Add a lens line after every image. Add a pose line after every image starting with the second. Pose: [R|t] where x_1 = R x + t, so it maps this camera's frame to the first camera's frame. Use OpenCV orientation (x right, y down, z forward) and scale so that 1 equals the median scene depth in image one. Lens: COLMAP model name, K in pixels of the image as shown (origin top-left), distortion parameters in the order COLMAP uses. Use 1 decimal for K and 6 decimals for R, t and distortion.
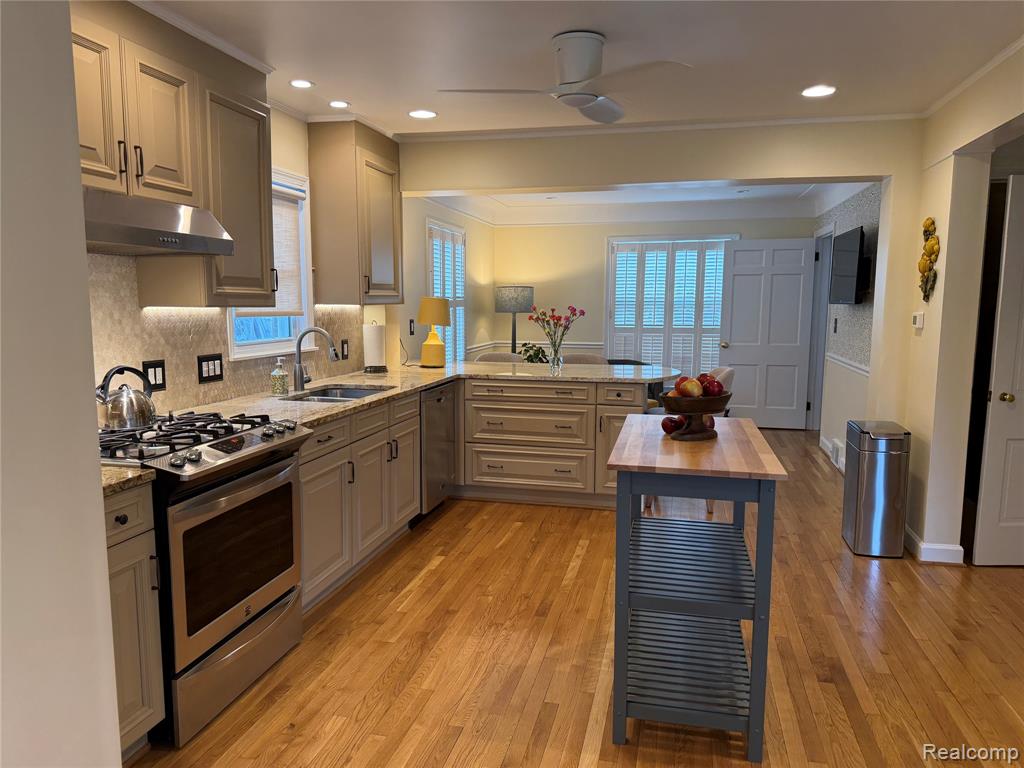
lens RADIAL K [[720.4, 0, 515.3], [0, 720.4, 386.2], [0, 0, 1]] dist [0.037038, -0.048550]
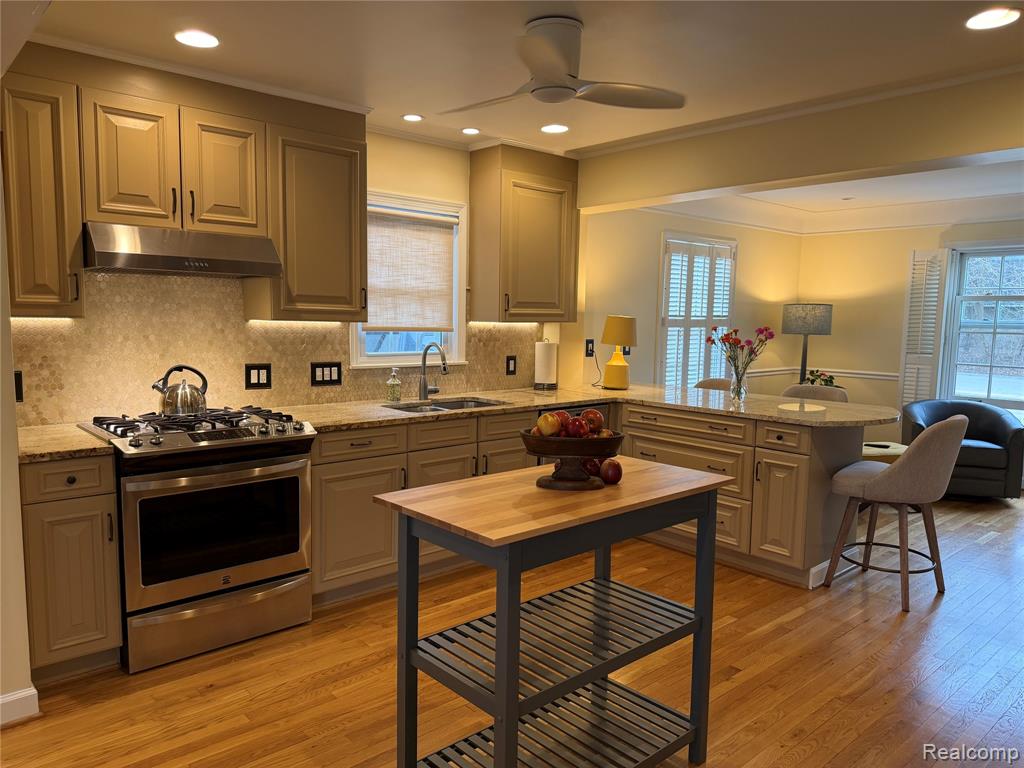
lens RADIAL K [[720.4, 0, 516.5], [0, 720.4, 388.4], [0, 0, 1]] dist [0.037038, -0.048550]
pose [[0.819421, 0.067205, -0.569238, 0.467831], [-0.081656, 0.996661, 0.000124, -0.024841], [0.567346, 0.046380, 0.822173, 0.209244]]
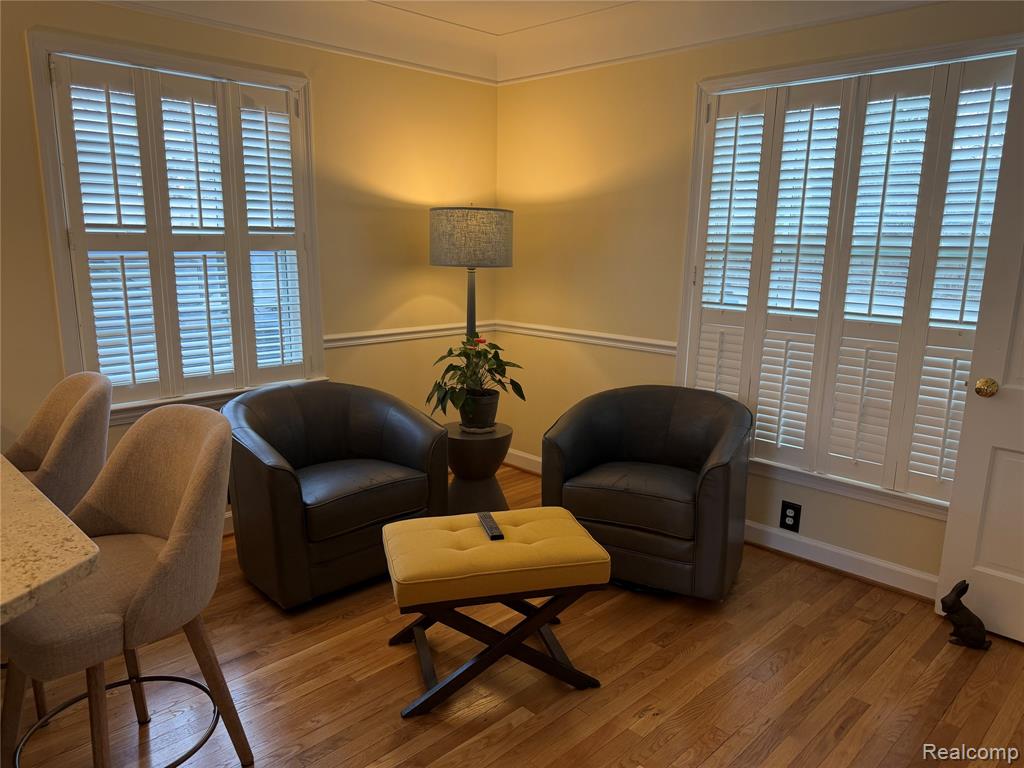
lens RADIAL K [[720.4, 0, 517.6], [0, 720.4, 386.9], [0, 0, 1]] dist [0.037038, -0.048550]
pose [[0.852347, 0.117456, -0.509616, 0.605882], [-0.078380, 0.992137, 0.097575, -0.161873], [0.517070, -0.043224, 0.854851, 1.345648]]
